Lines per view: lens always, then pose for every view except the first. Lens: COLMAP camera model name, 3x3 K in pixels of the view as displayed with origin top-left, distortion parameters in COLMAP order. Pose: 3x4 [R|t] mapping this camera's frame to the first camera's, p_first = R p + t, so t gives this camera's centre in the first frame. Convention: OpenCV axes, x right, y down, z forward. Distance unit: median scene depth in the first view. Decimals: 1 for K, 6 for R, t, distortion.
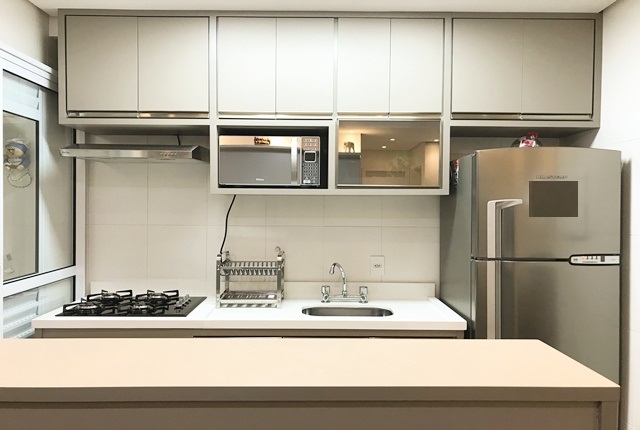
lens RADIAL K [[530.4, 0, 310.7], [0, 530.4, 222.5], [0, 0, 1]] dist [0.059465, -0.057309]
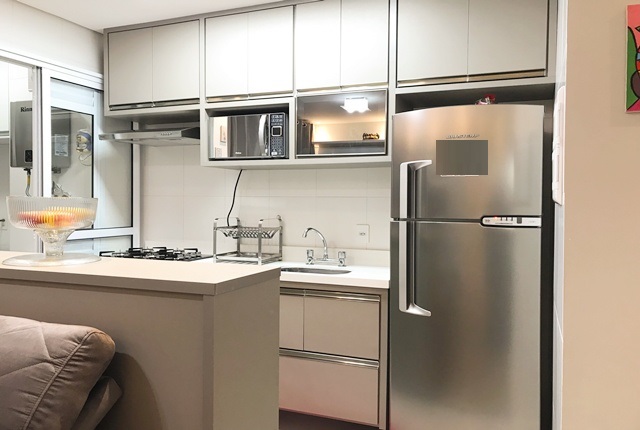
lens RADIAL K [[530.4, 0, 310.7], [0, 530.4, 222.5], [0, 0, 1]] dist [0.059465, -0.057309]
pose [[0.920639, 0.014087, -0.390160, 0.502025], [-0.012826, 0.999901, 0.005839, 0.061815], [0.390203, -0.000372, 0.920729, -0.011771]]
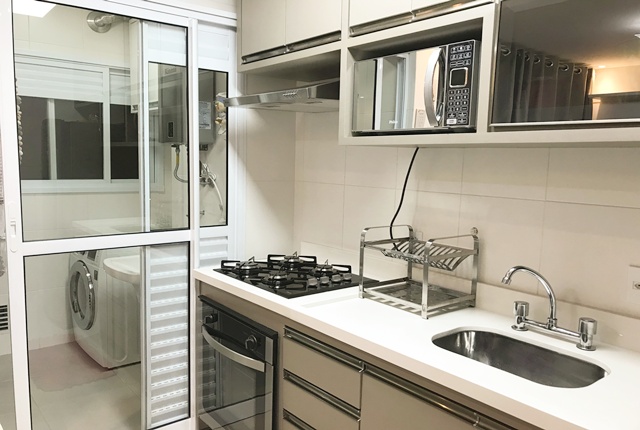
lens RADIAL K [[530.4, 0, 310.7], [0, 530.4, 222.5], [0, 0, 1]] dist [0.059465, -0.057309]
pose [[0.618923, 0.099959, -0.779065, 0.366504], [-0.044915, 0.994750, 0.091950, -0.012314], [0.784166, -0.021918, 0.620164, 0.498652]]
